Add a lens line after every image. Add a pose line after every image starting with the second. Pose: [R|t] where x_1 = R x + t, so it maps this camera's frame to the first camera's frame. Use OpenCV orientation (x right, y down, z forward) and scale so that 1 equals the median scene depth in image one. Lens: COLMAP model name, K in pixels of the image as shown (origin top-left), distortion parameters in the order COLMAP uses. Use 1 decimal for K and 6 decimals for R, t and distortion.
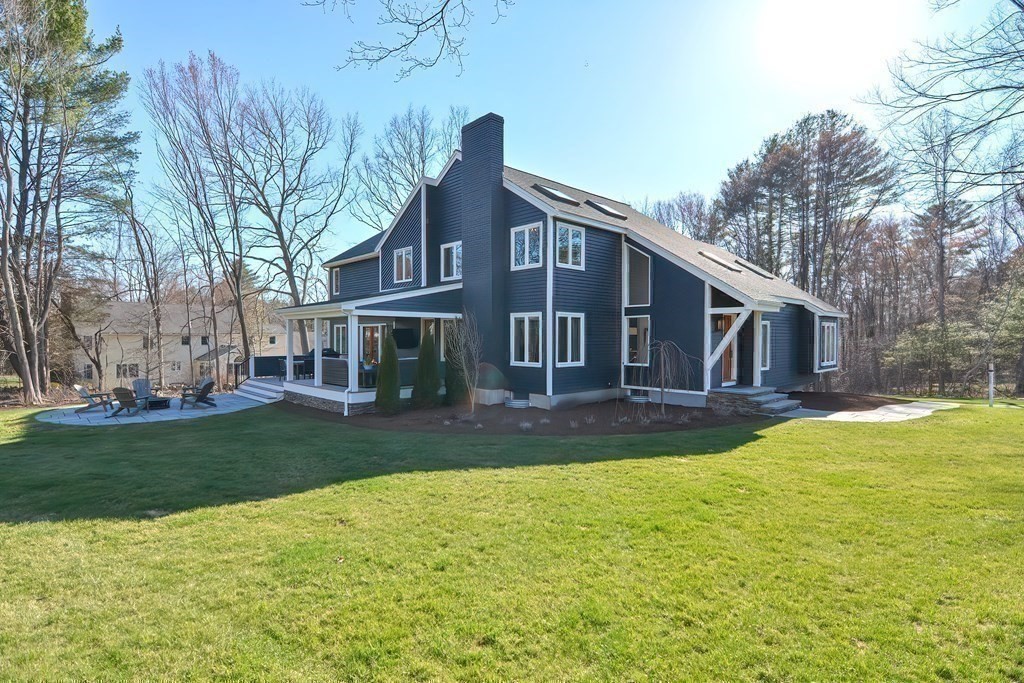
lens RADIAL K [[498.7, 0, 507.7], [0, 498.7, 341.9], [0, 0, 1]] dist [-0.022802, -0.001904]
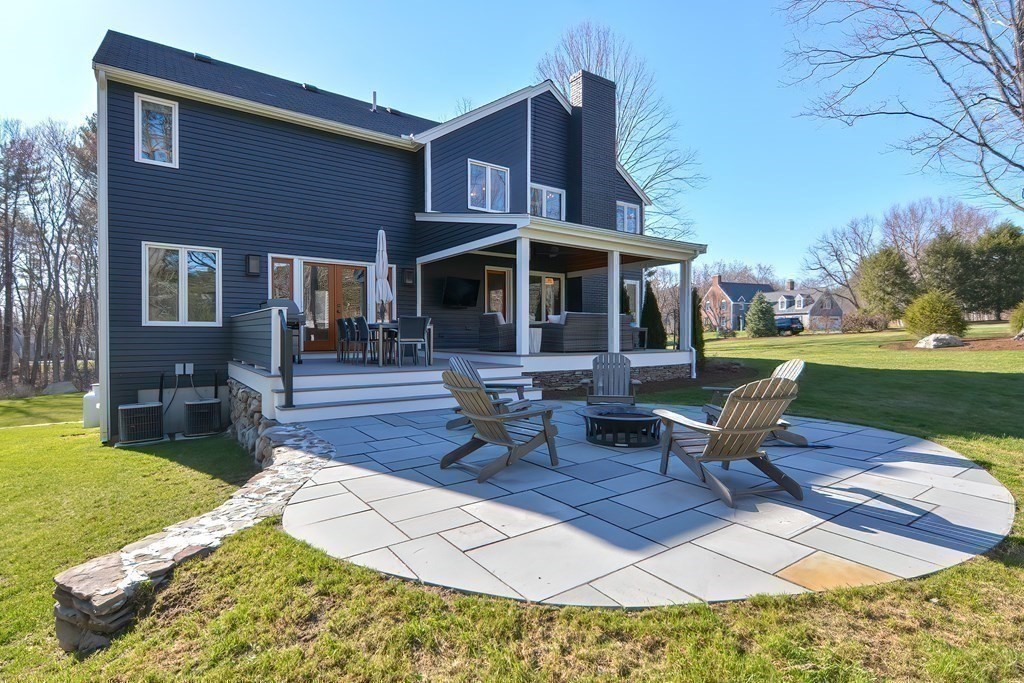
lens RADIAL K [[490.0, 0, 505.1], [0, 490.0, 341.7], [0, 0, 1]] dist [0.000580, -0.001015]
pose [[0.161220, -0.008825, 0.986879, -1.094717], [0.012807, 0.999895, 0.006850, 0.070033], [-0.986835, 0.011535, 0.161316, 1.077652]]
